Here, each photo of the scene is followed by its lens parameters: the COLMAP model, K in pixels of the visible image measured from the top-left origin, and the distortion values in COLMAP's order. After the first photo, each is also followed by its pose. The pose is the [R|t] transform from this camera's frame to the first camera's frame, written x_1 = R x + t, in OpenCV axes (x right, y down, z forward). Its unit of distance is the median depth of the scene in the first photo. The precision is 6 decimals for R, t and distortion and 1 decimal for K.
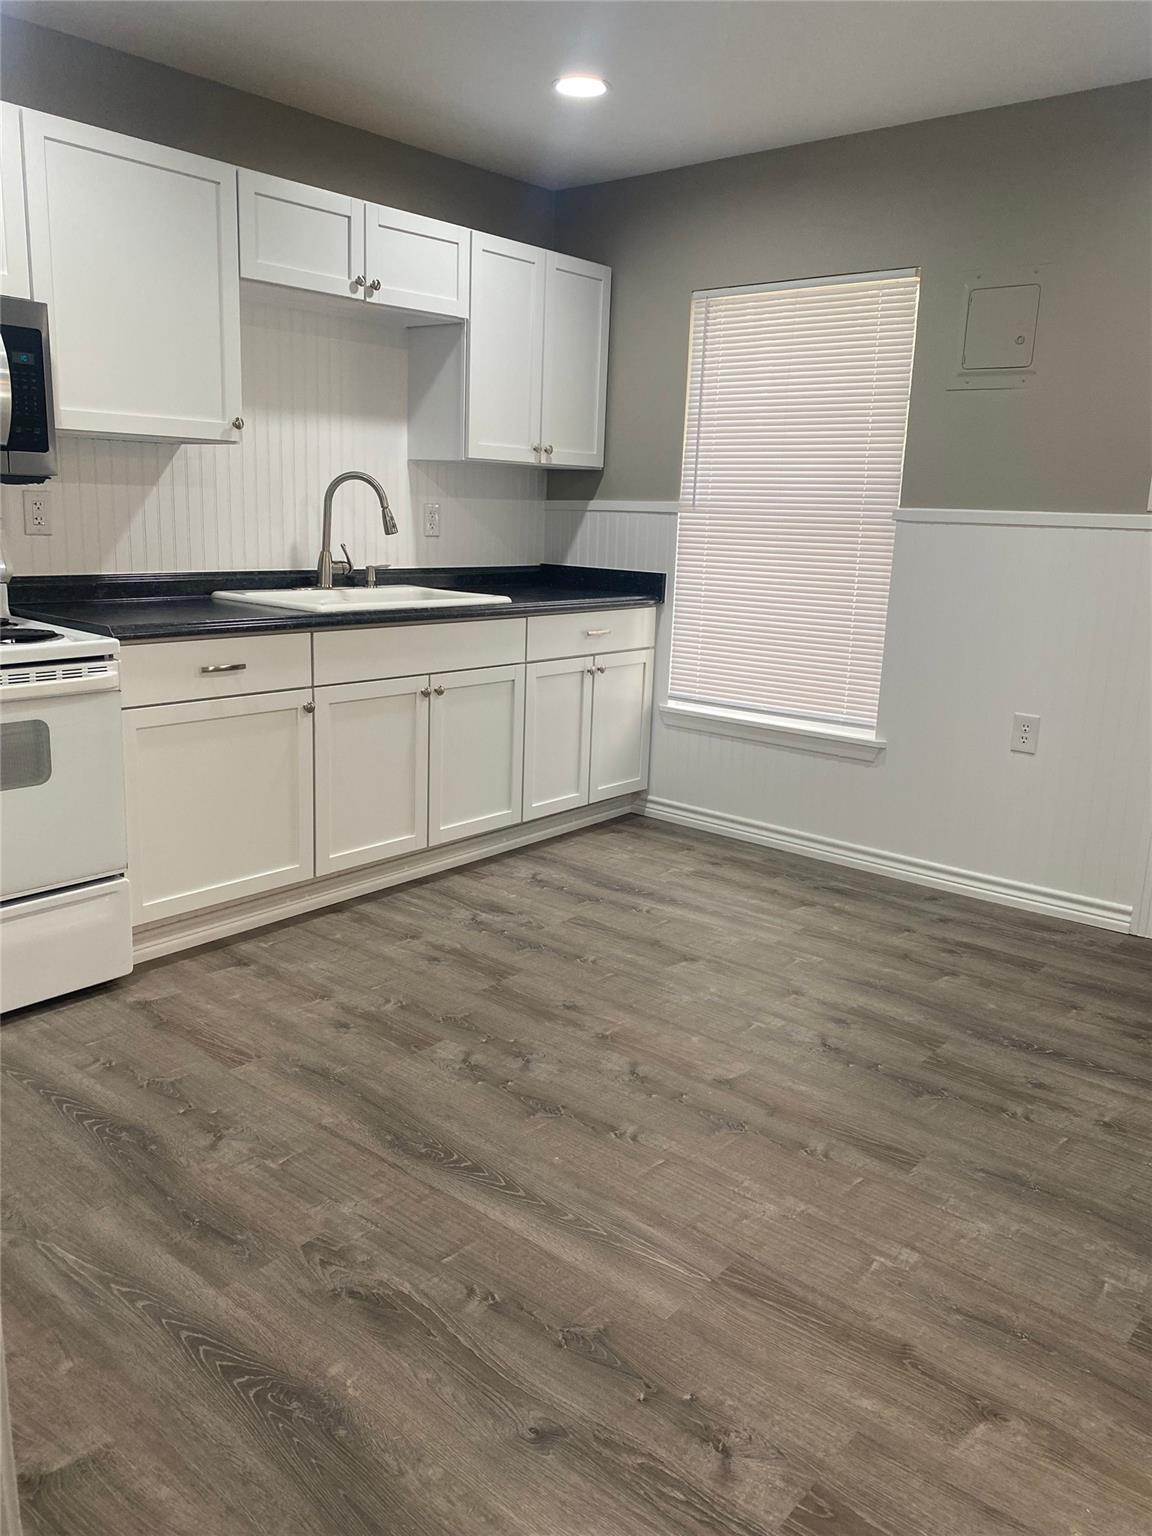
lens RADIAL K [[1184.3, 0, 566.6], [0, 1184.3, 743.2], [0, 0, 1]] dist [0.082588, -0.100251]
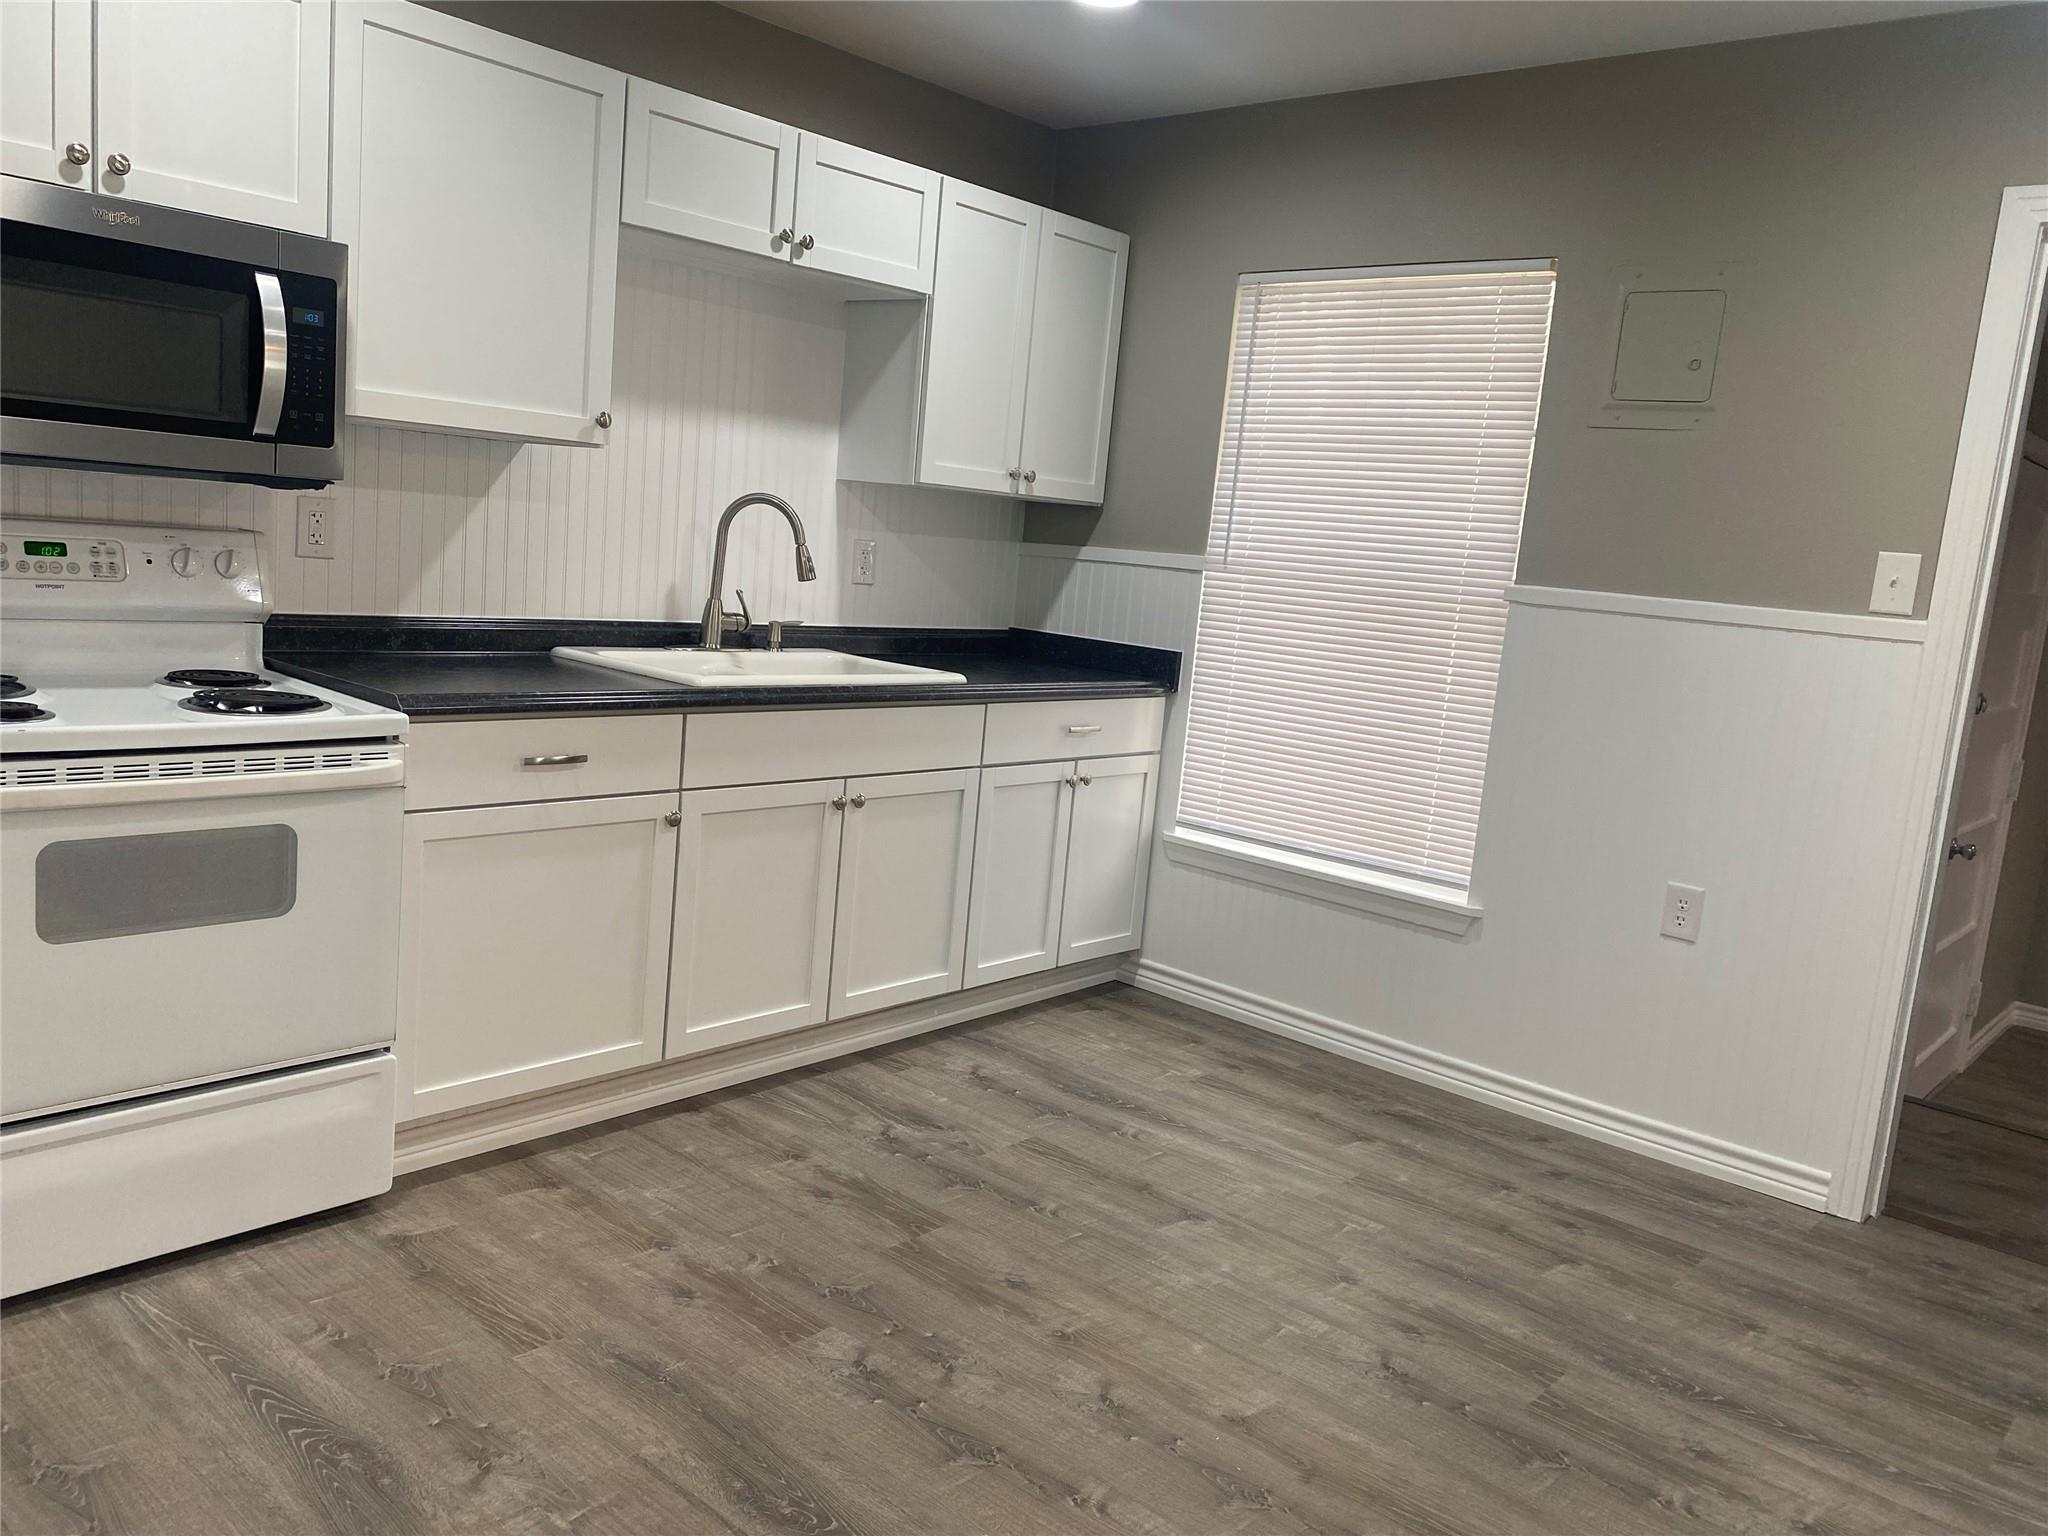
lens RADIAL K [[1579.0, 0, 1008.4], [0, 1579.0, 761.0], [0, 0, 1]] dist [0.082588, -0.100251]
pose [[0.998167, 0.058638, -0.014946, -0.005075], [-0.059387, 0.996669, -0.055900, -0.023935], [0.011618, 0.056686, 0.998324, 0.058188]]
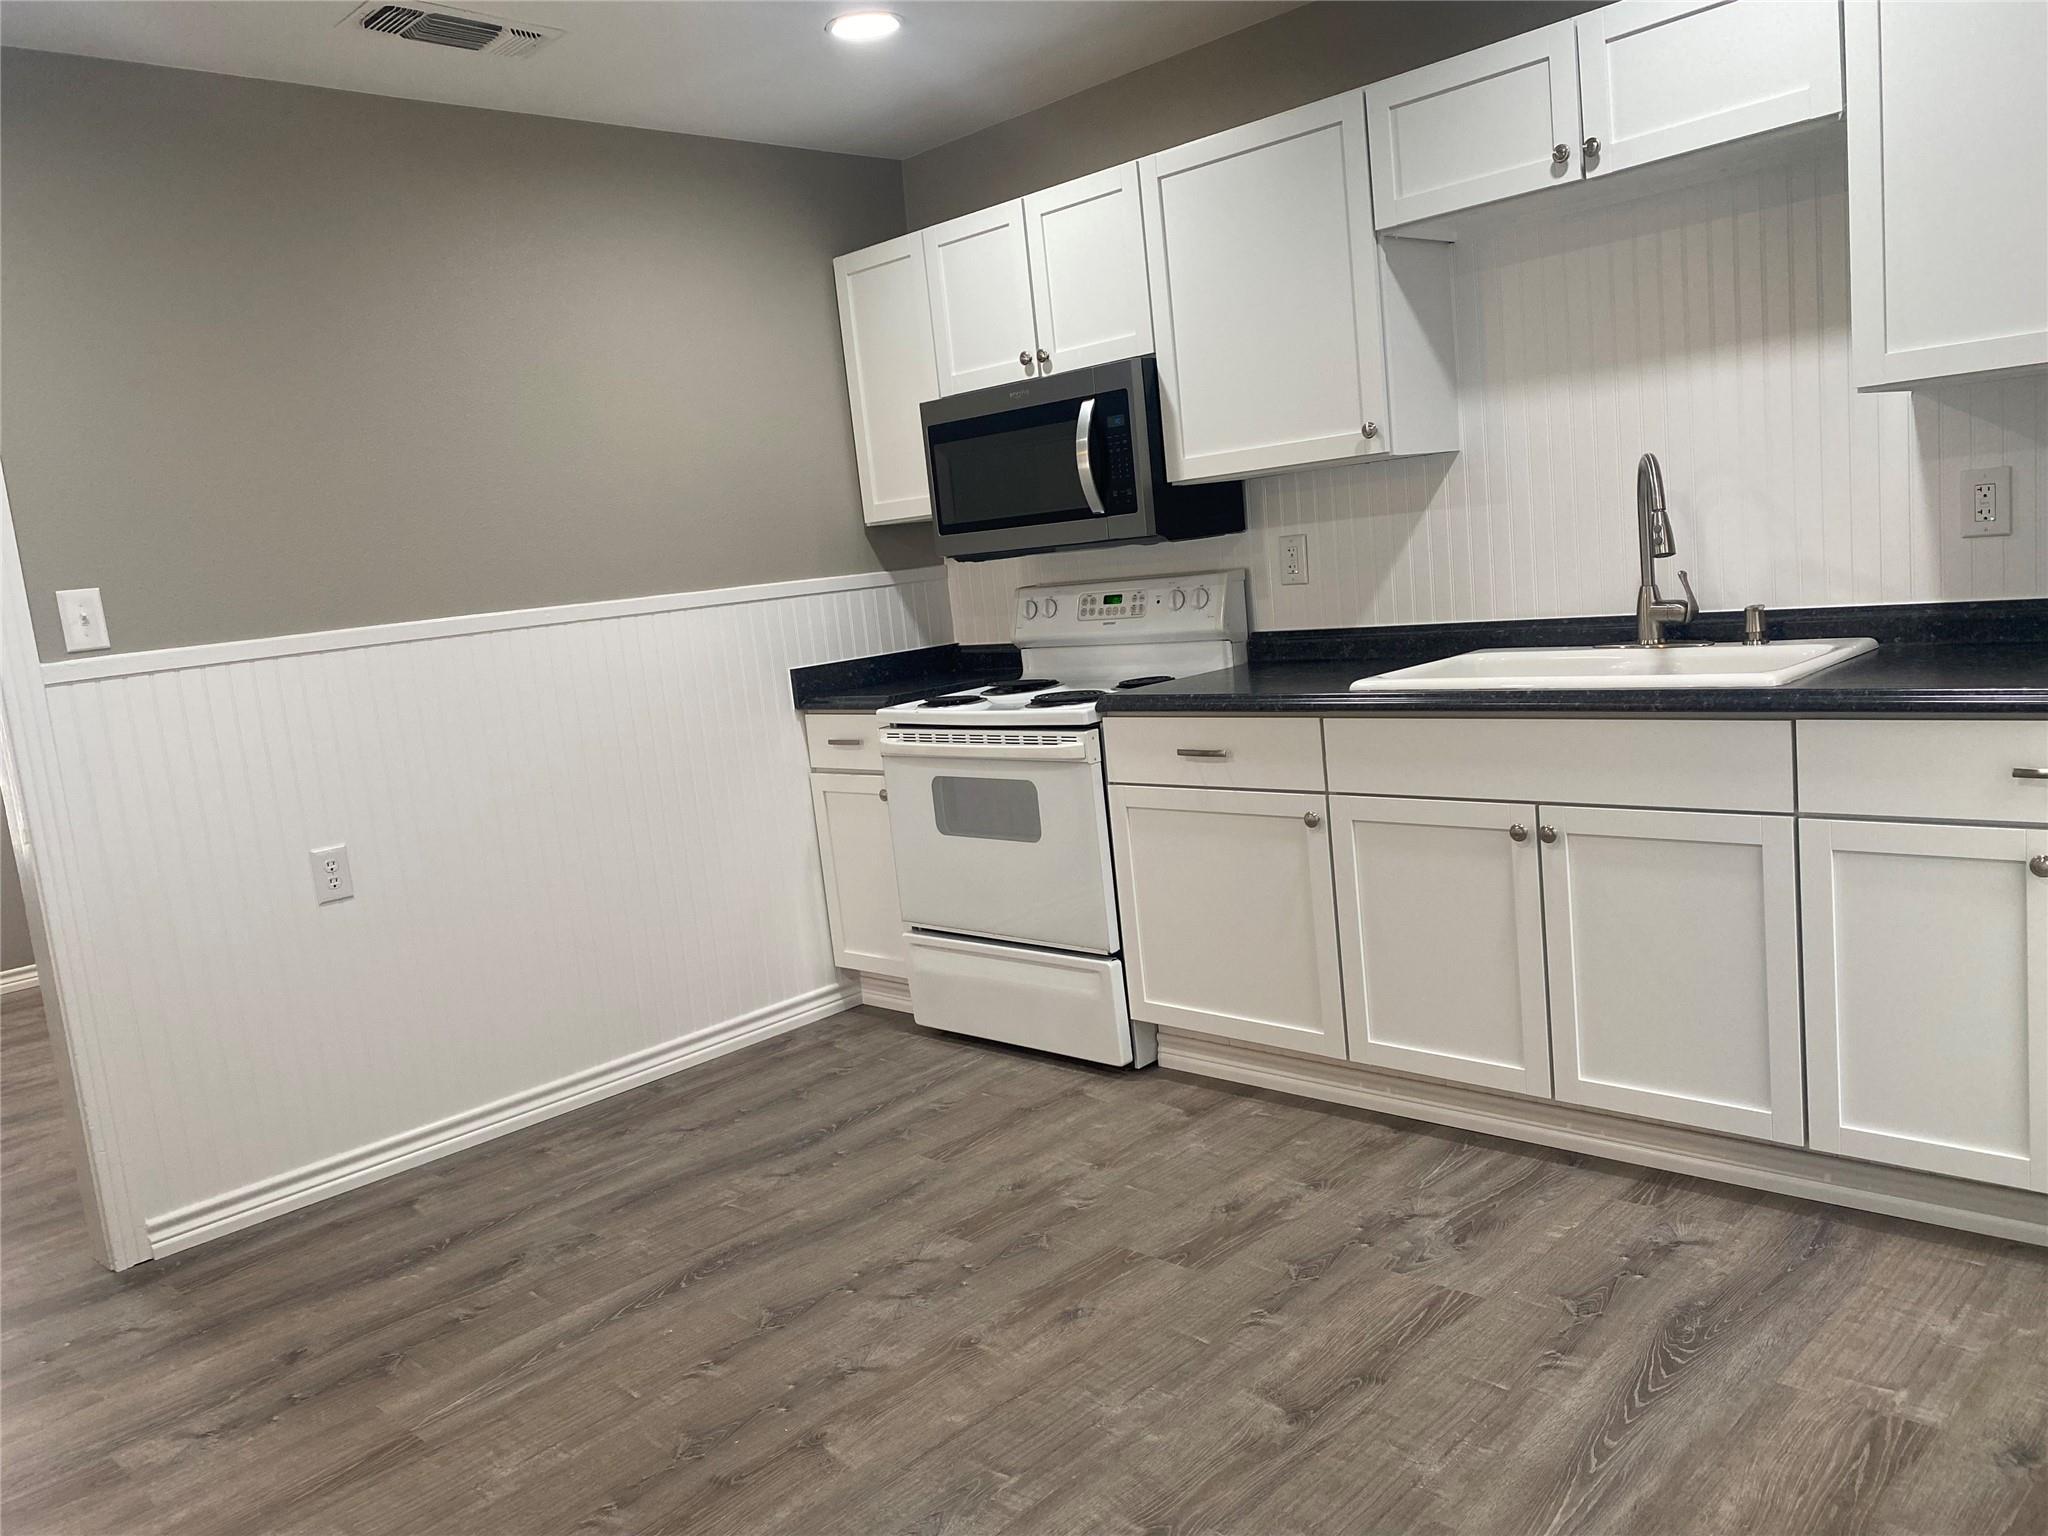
lens RADIAL K [[1579.0, 0, 1008.4], [0, 1579.0, 761.0], [0, 0, 1]] dist [0.082588, -0.100251]
pose [[-0.087332, 0.111764, -0.989890, 0.753428], [-0.099180, 0.987774, 0.120275, -0.163906], [0.991230, 0.108681, -0.075179, 0.887215]]
